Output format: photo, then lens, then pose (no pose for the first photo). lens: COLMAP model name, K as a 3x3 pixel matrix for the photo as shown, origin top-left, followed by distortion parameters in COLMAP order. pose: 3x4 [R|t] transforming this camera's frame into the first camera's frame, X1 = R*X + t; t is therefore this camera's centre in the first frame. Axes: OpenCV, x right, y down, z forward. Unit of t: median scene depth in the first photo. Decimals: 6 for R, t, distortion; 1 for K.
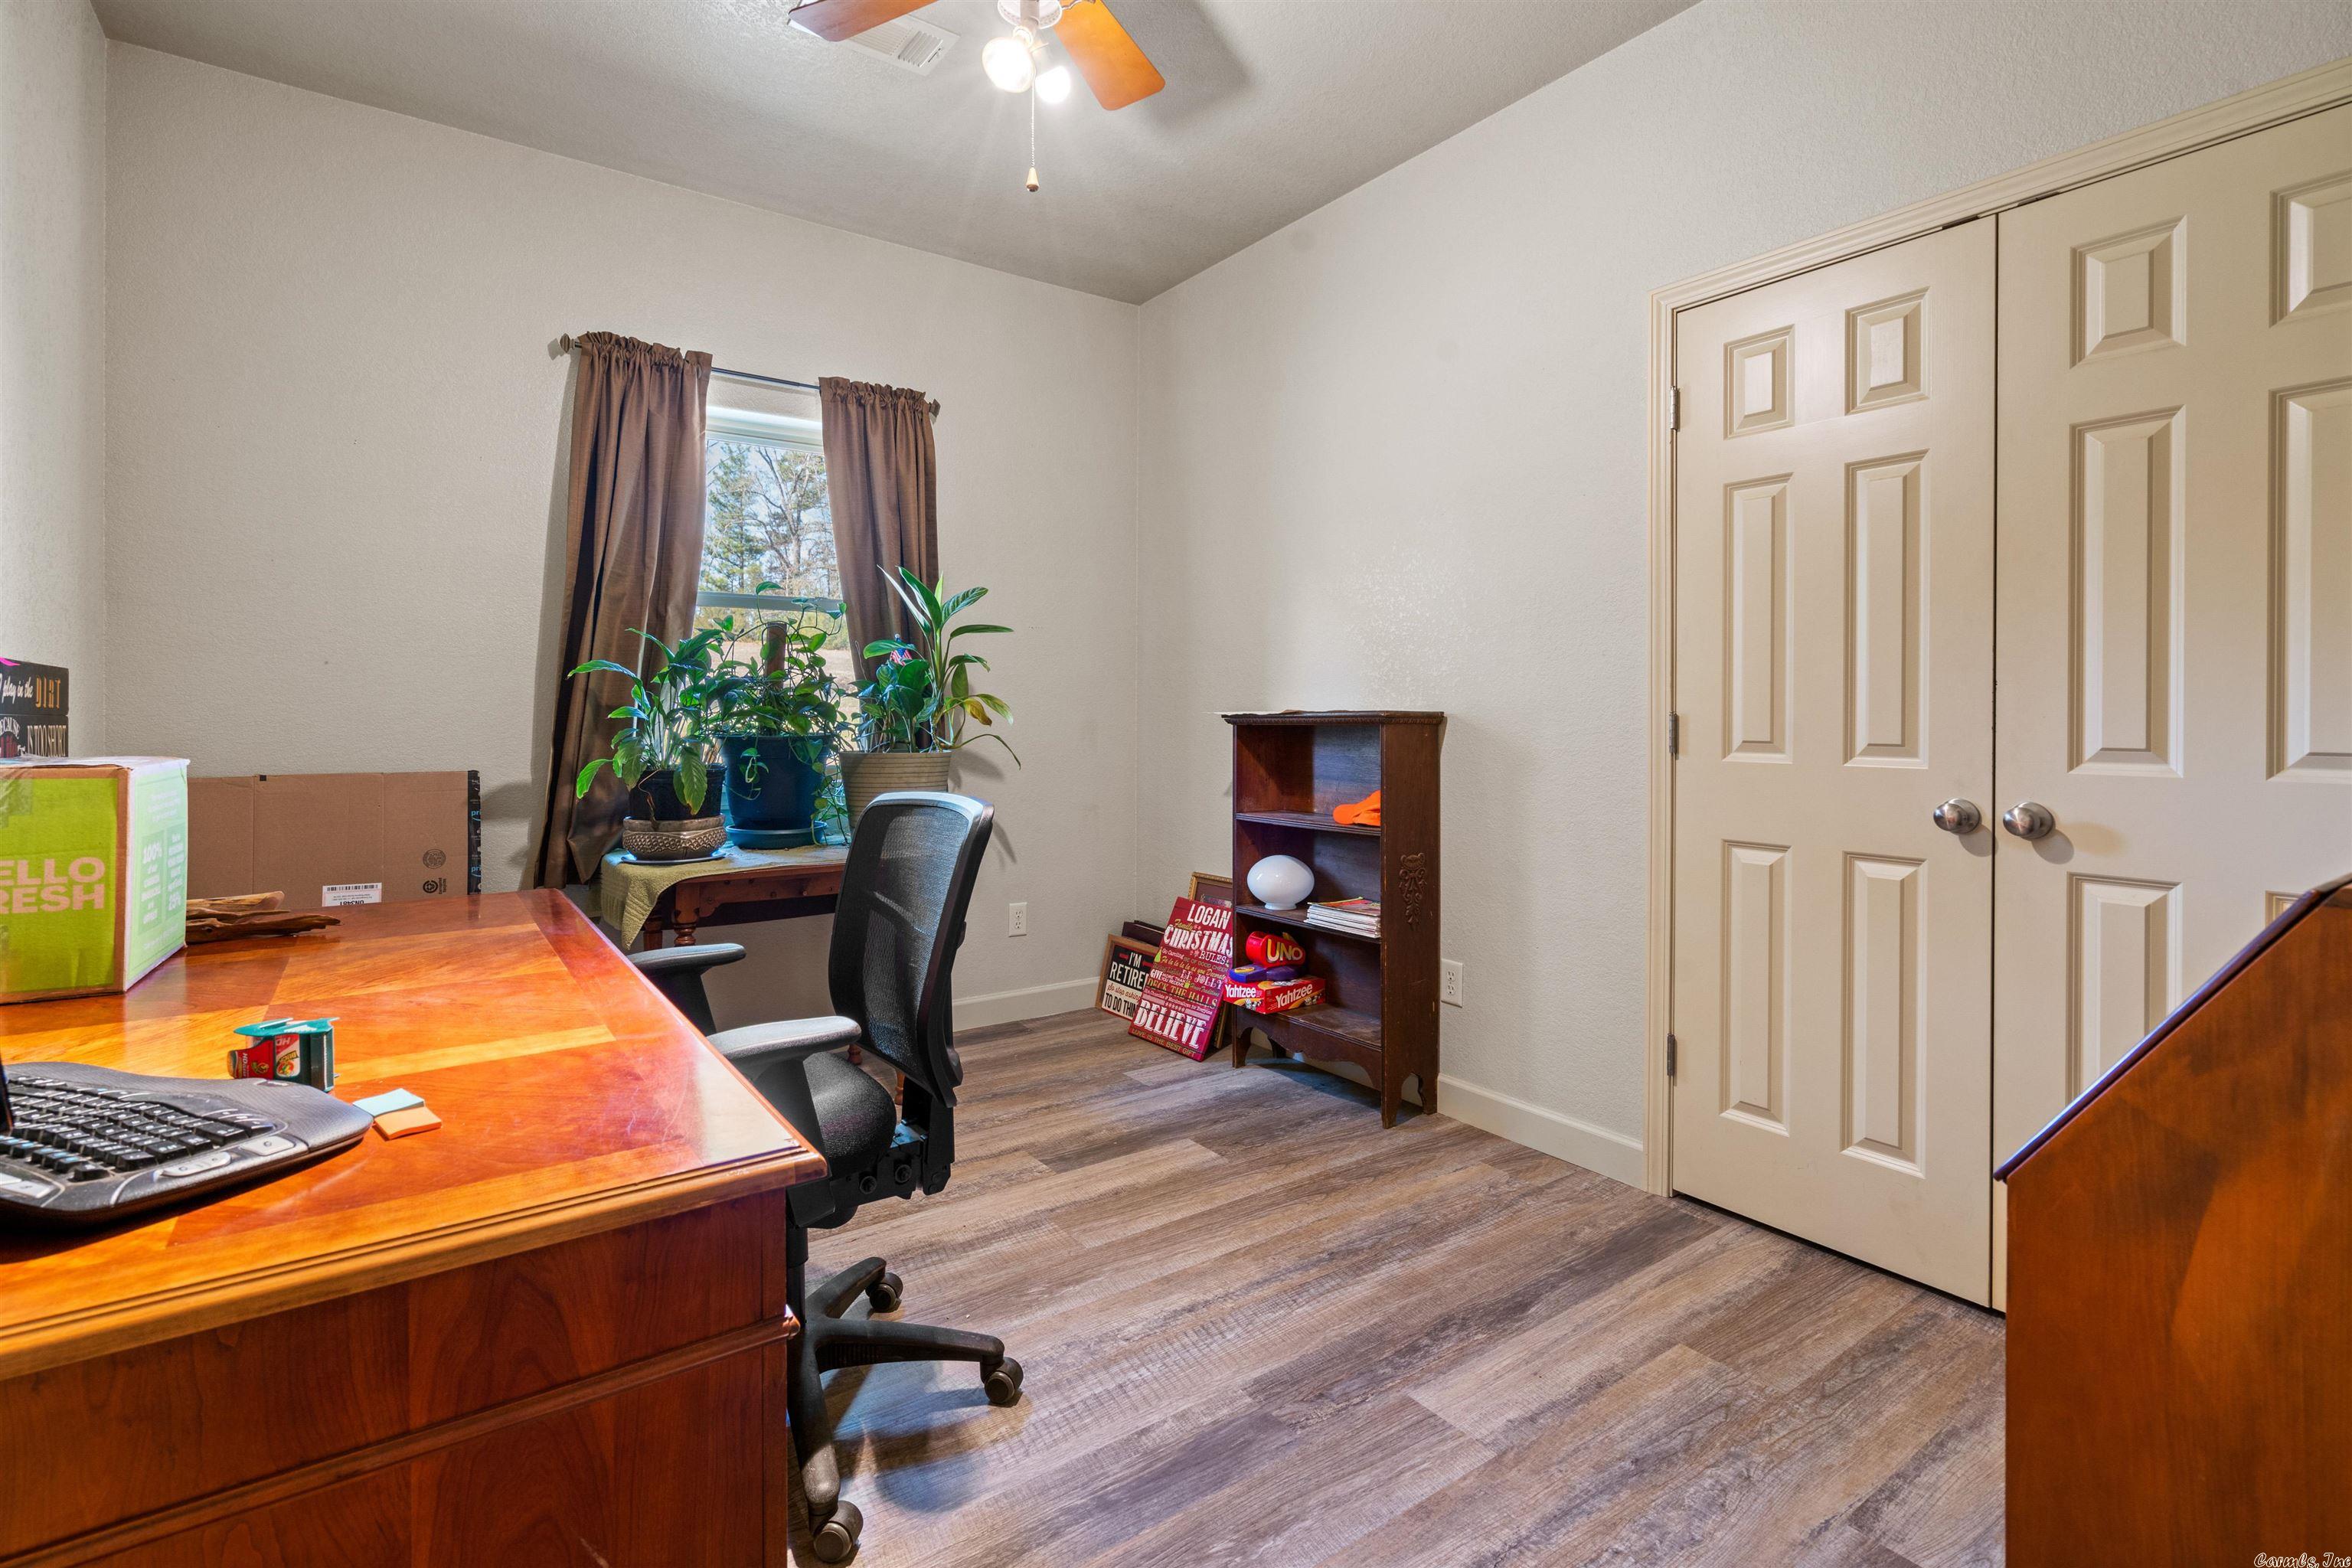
lens RADIAL K [[1082.5, 0, 1180.5], [0, 1082.5, 687.2], [0, 0, 1]] dist [-0.040178, 0.000123]
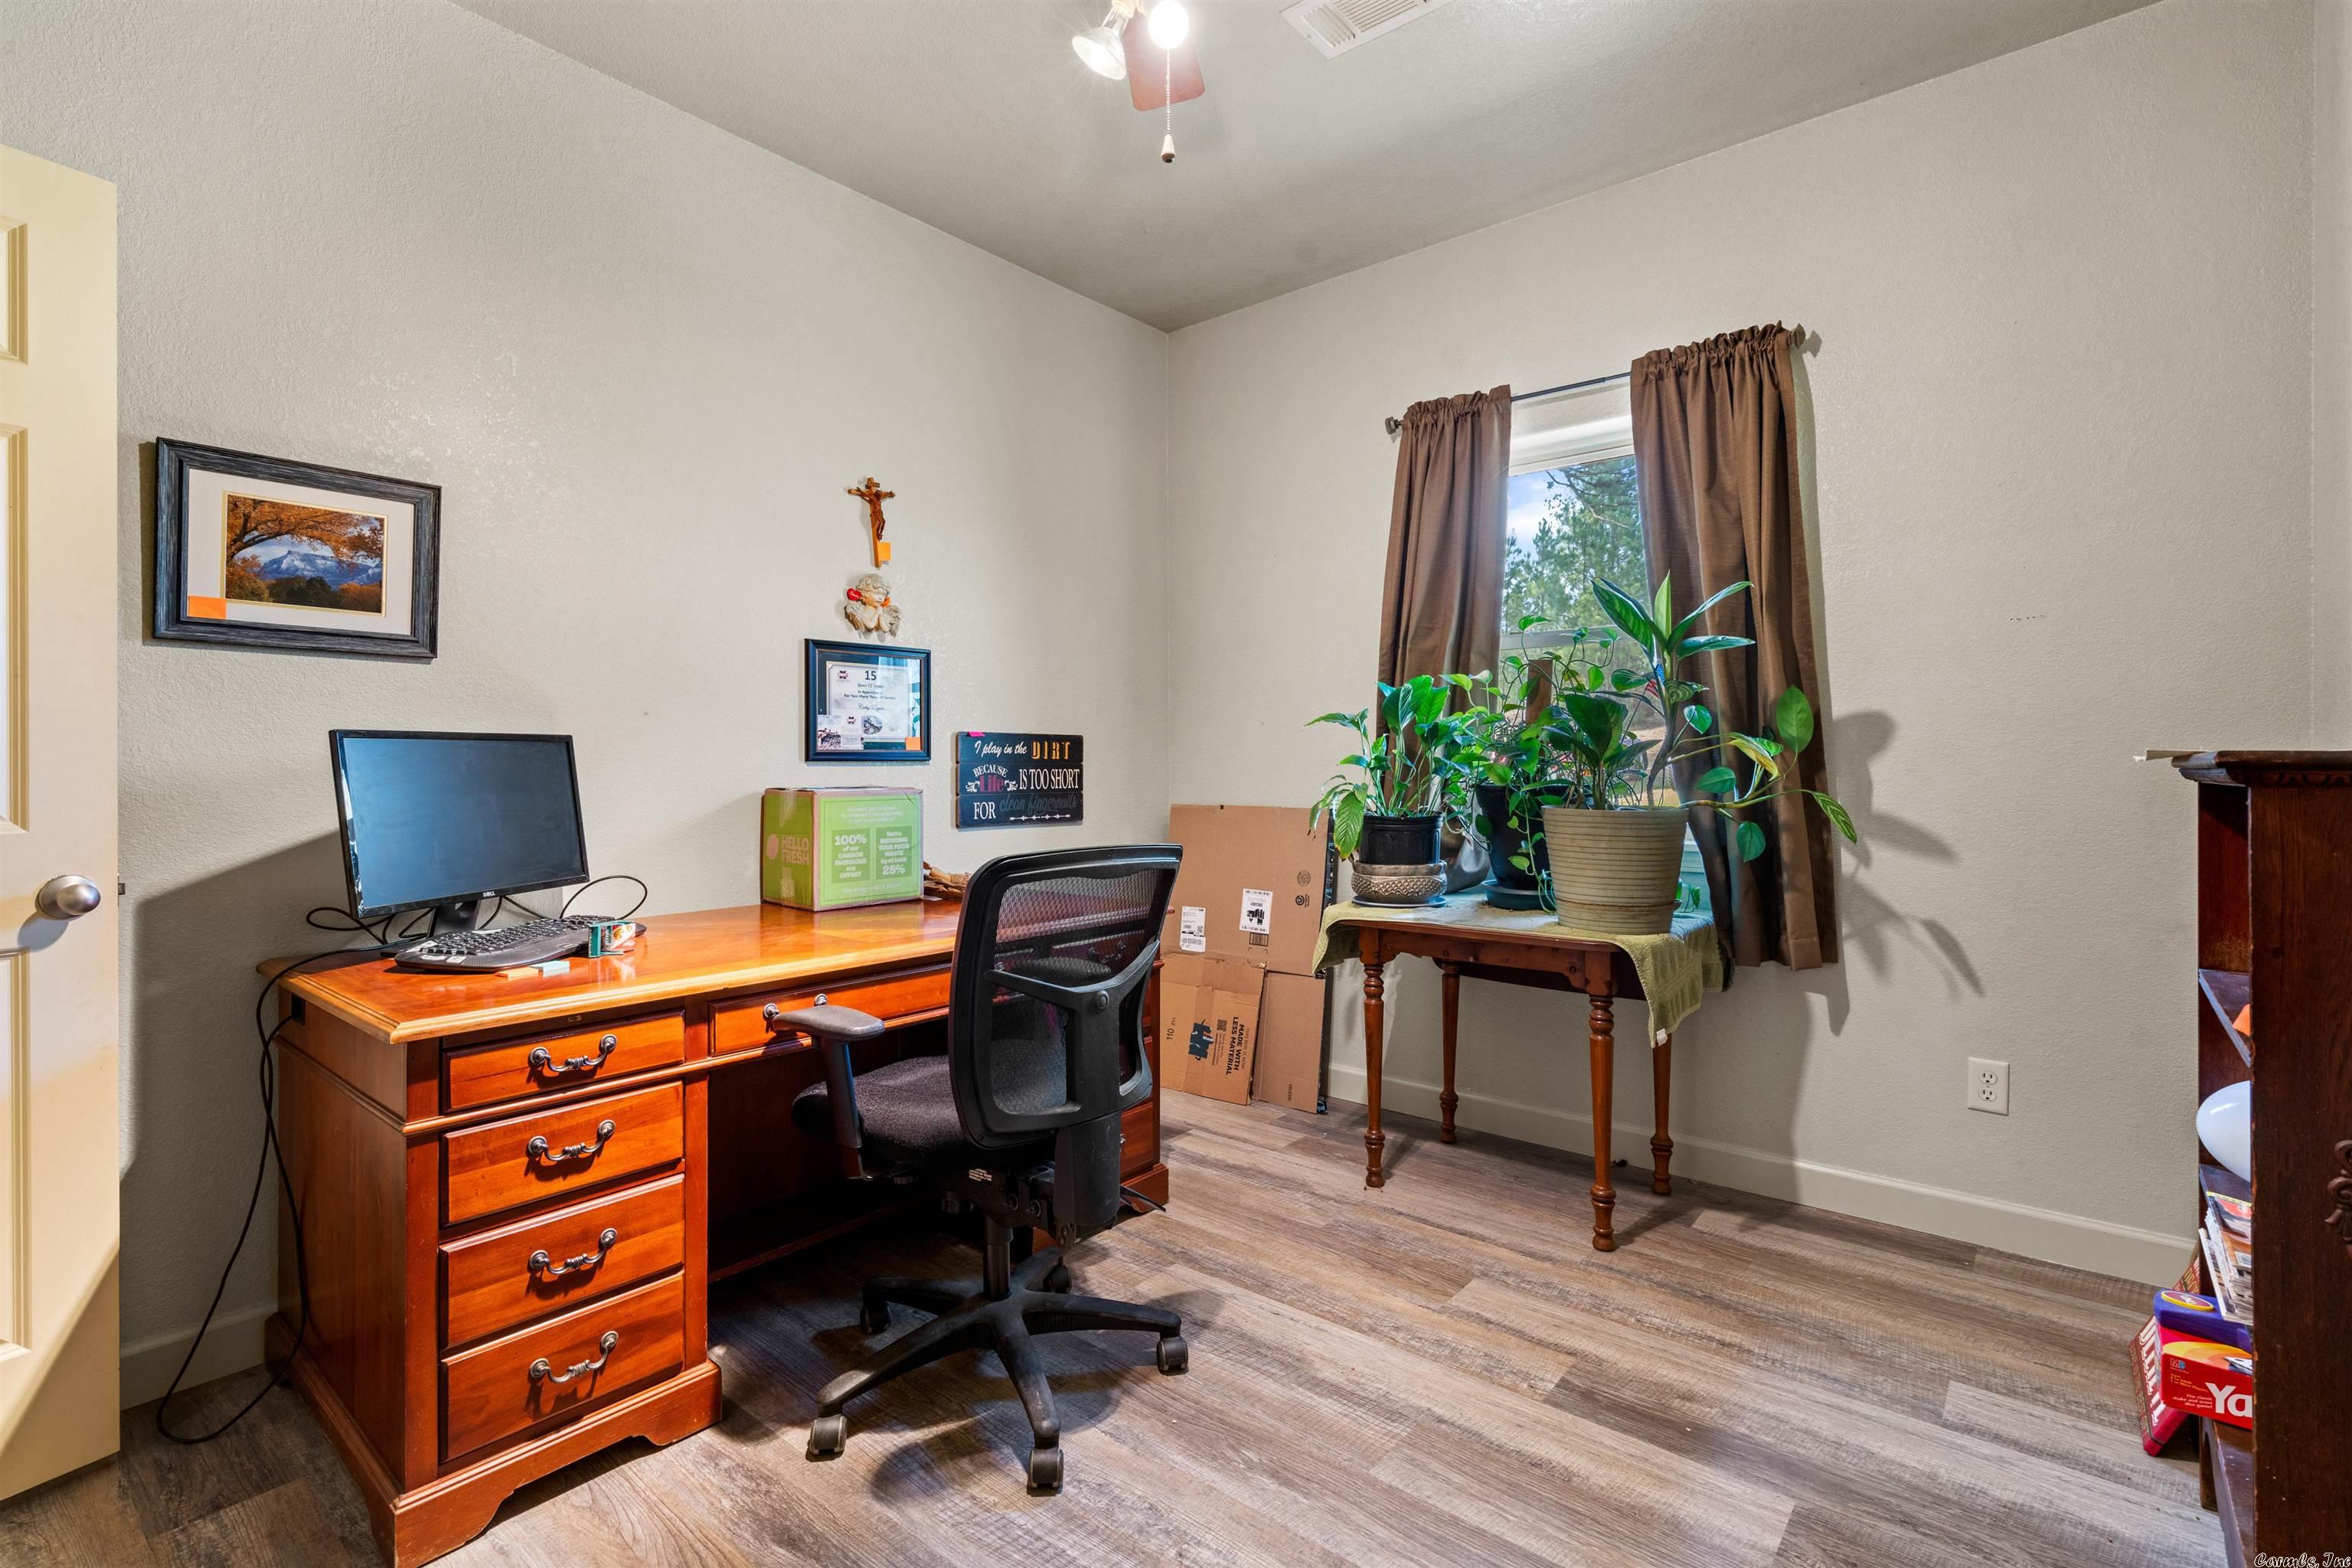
lens RADIAL K [[1090.9, 0, 1159.8], [0, 1090.9, 729.9], [0, 0, 1]] dist [-0.001054, 0.000655]
pose [[0.240871, -0.023865, -0.970264, 0.456008], [0.028340, 0.999444, -0.017548, 0.005670], [0.970143, -0.023271, 0.241414, 0.486209]]
